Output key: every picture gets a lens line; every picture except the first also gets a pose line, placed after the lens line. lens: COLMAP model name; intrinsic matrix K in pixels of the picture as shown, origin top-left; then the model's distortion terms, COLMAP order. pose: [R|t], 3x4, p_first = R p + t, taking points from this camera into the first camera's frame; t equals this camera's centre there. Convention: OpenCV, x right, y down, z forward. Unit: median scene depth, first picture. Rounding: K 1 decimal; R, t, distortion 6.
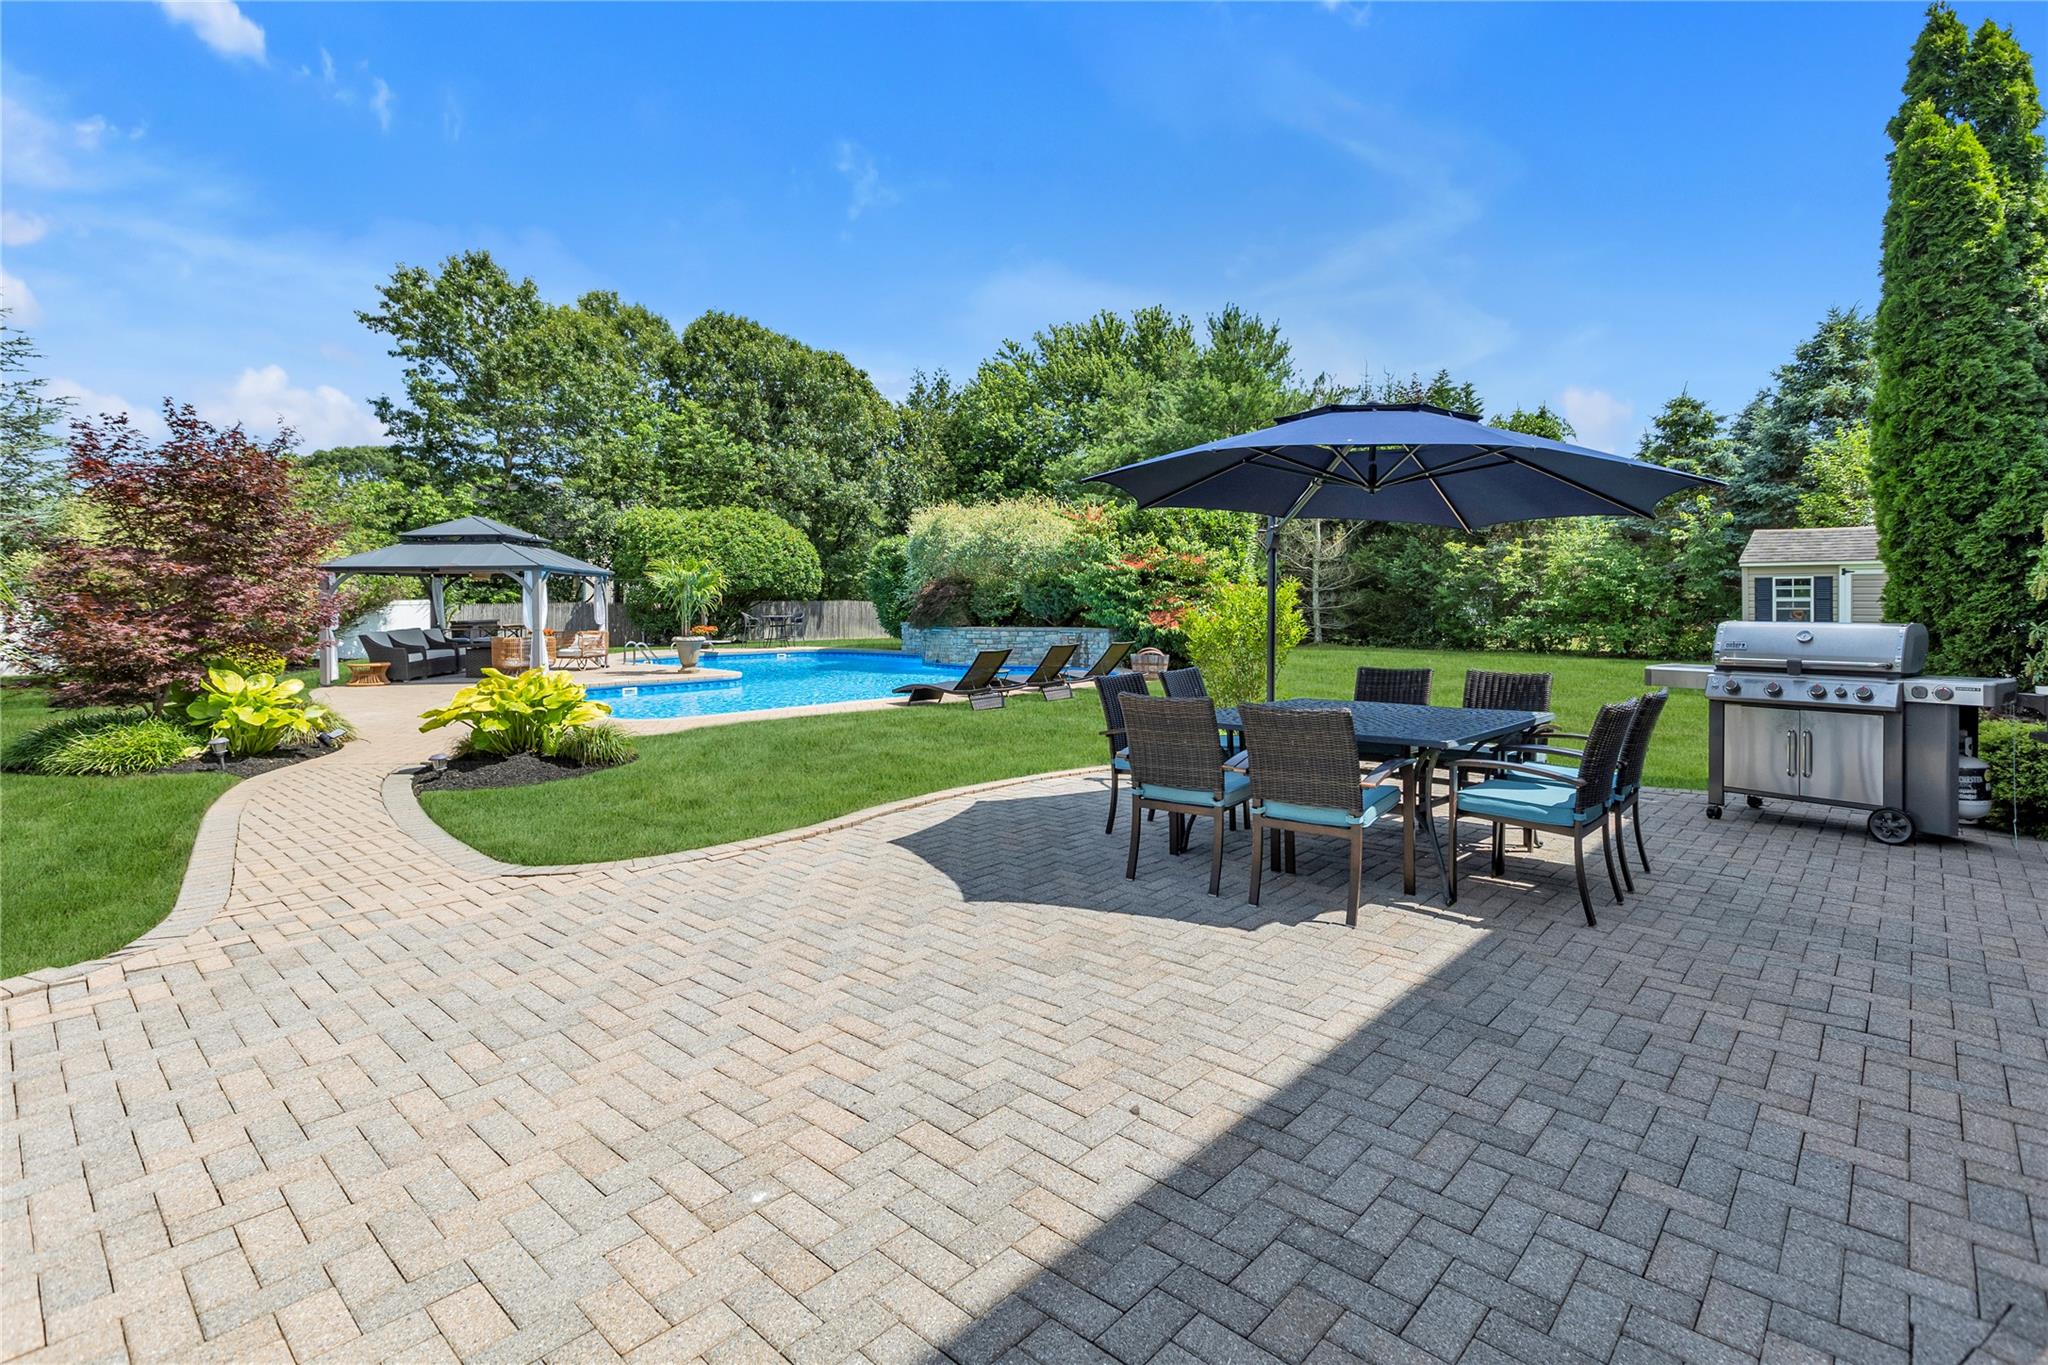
lens RADIAL K [[987.3, 0, 1064.7], [0, 987.3, 596.9], [0, 0, 1]] dist [0.011794, -0.000347]
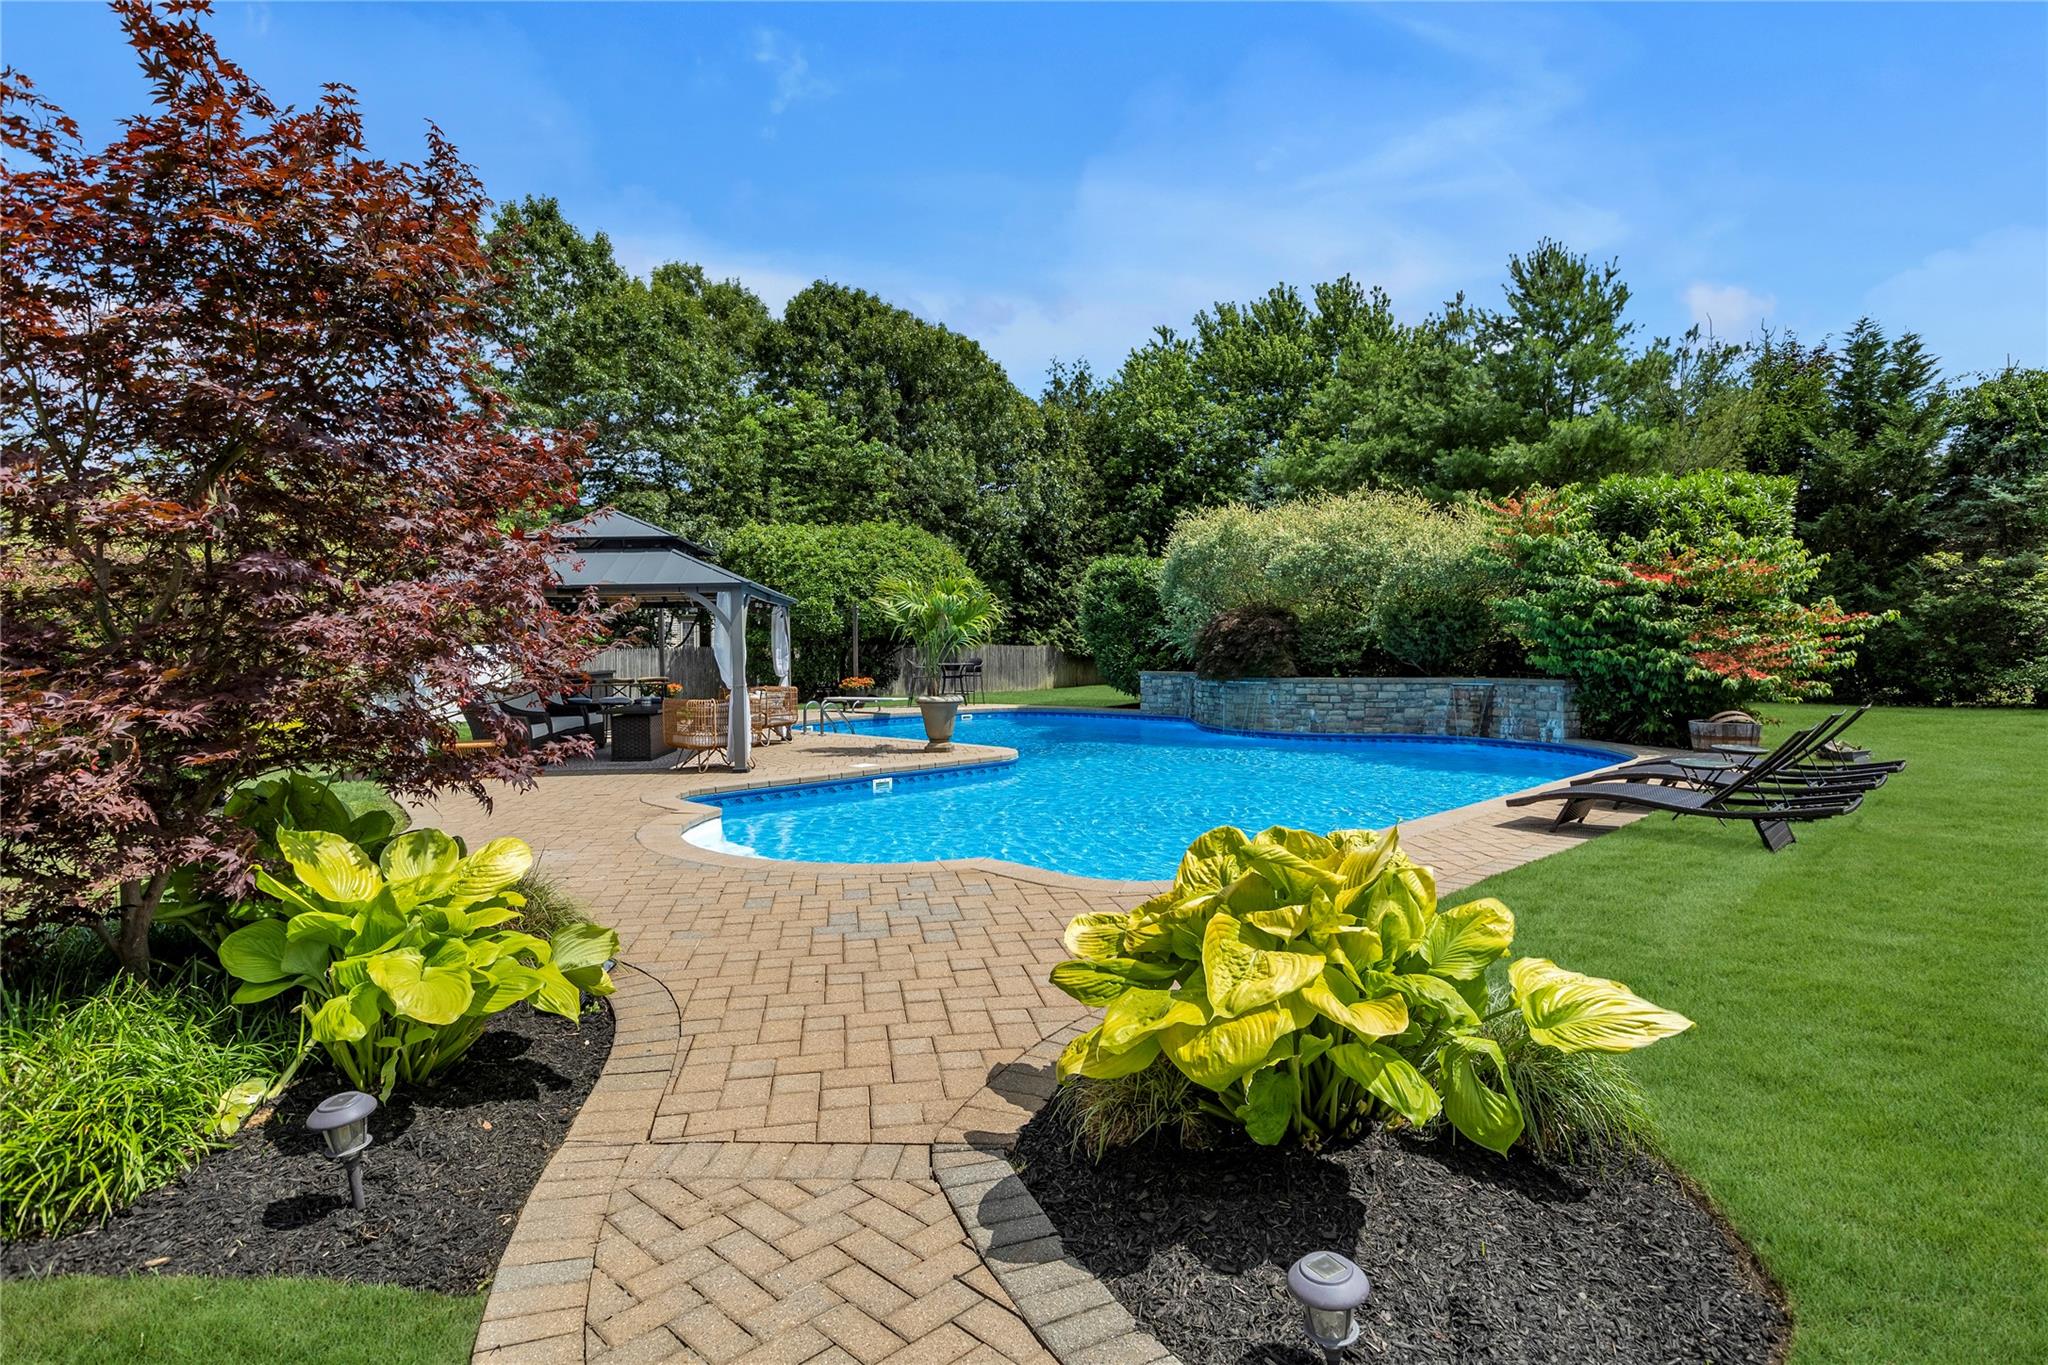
lens RADIAL K [[980.2, 0, 1021.8], [0, 980.2, 690.9], [0, 0, 1]] dist [0.002159, 0.000579]
pose [[0.999703, -0.004431, -0.023983, -0.226469], [0.005662, 0.998657, 0.051495, 0.002691], [0.023723, -0.051616, 0.998385, 0.254990]]
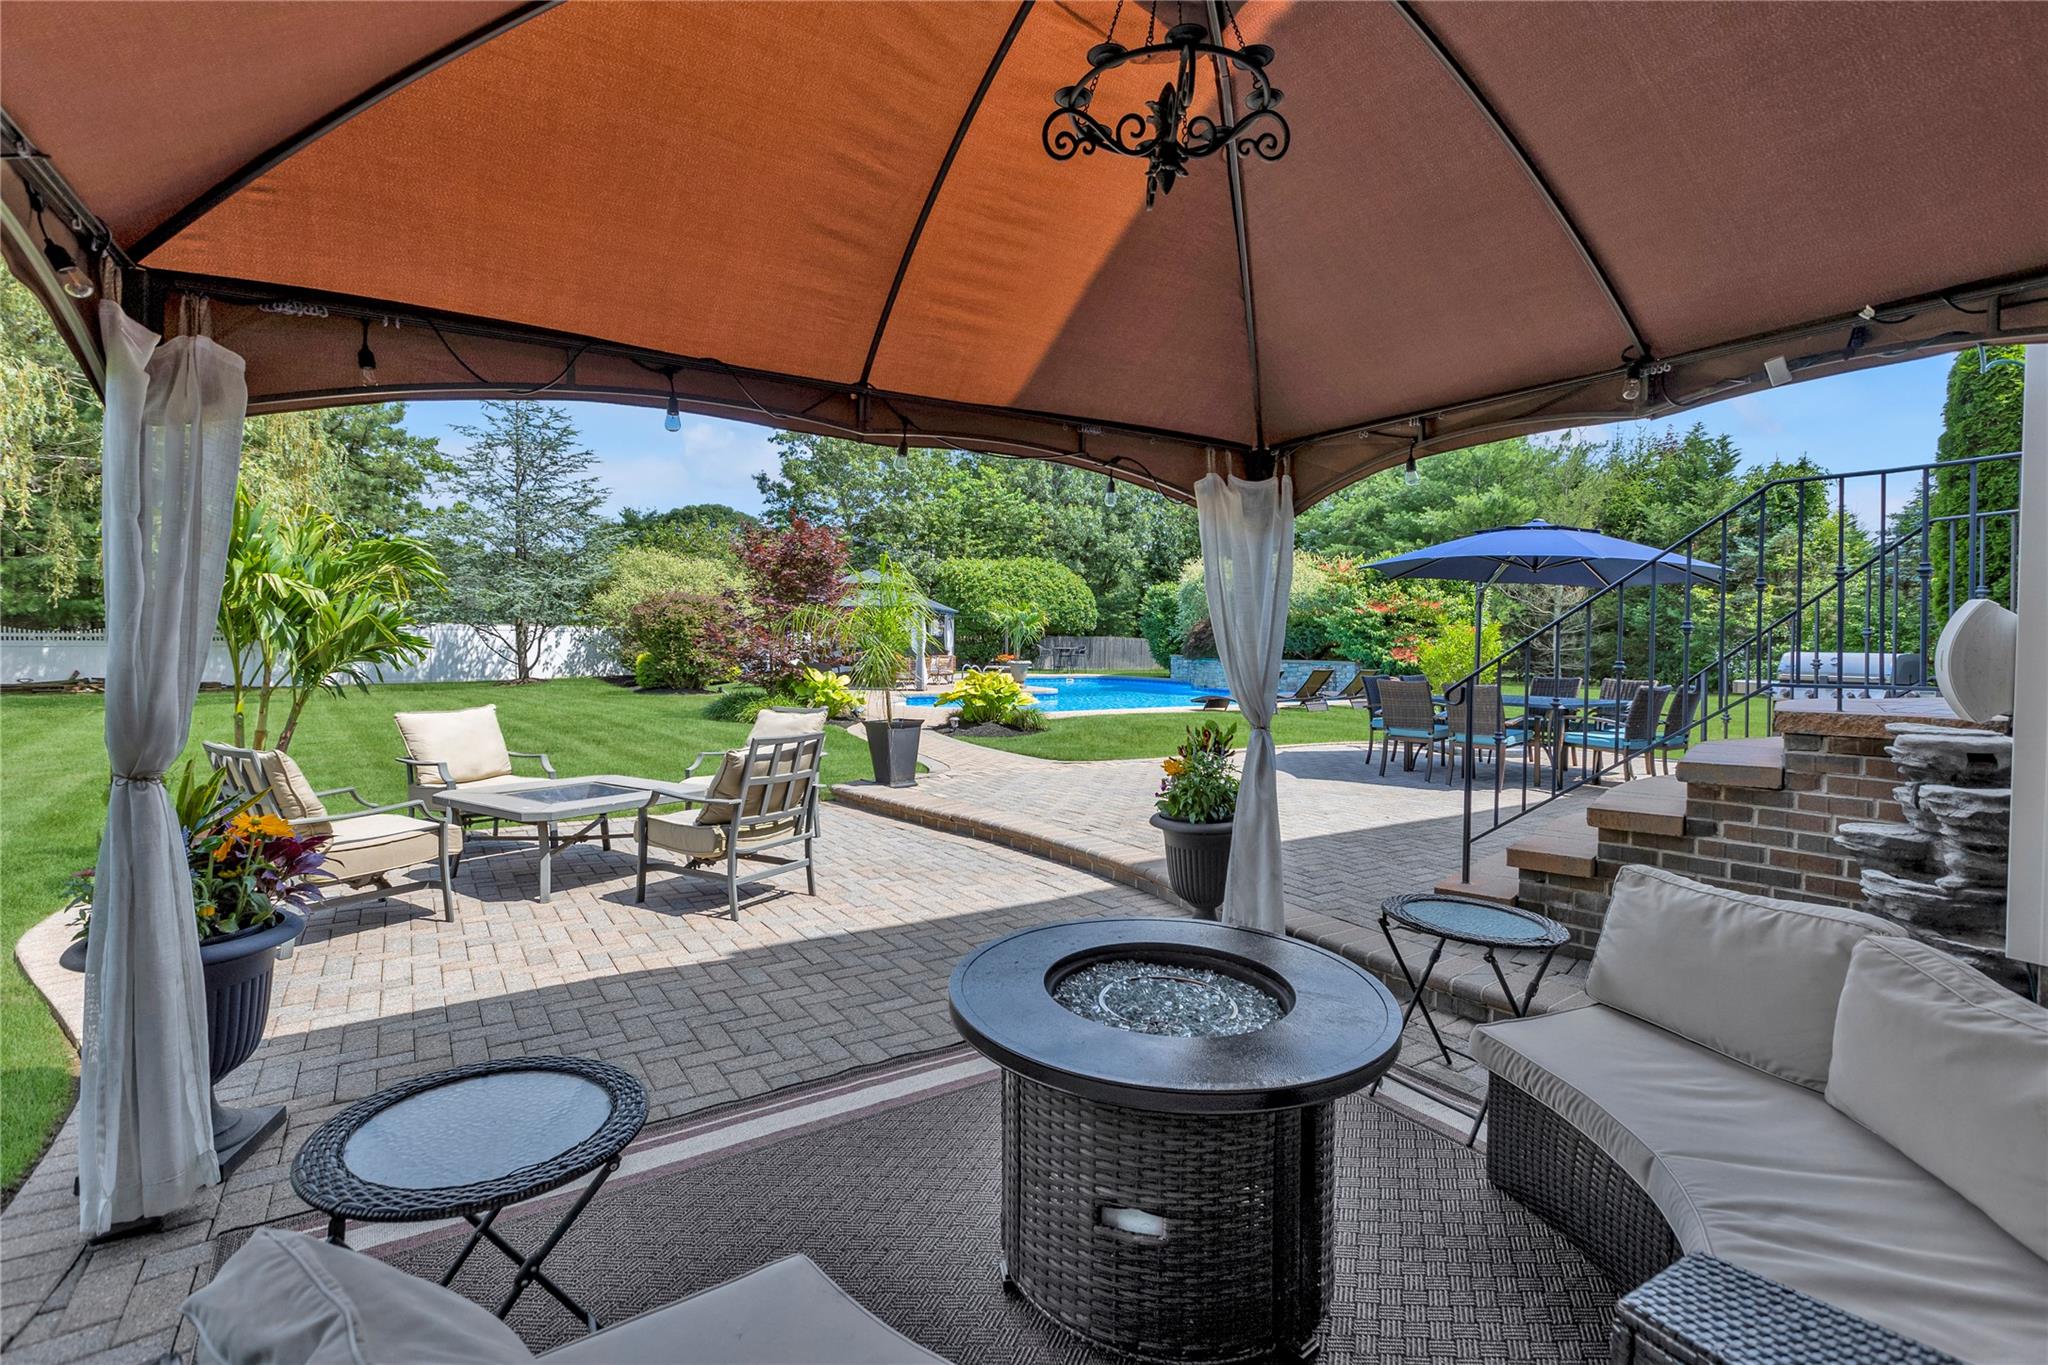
lens RADIAL K [[1014.6, 0, 1033.0], [0, 1014.6, 652.2], [0, 0, 1]] dist [0.032336, 0.001349]
pose [[0.968591, 0.018871, -0.247941, -0.021121], [-0.015305, 0.999750, 0.016303, 0.004547], [0.248187, -0.011996, 0.968638, -0.220699]]
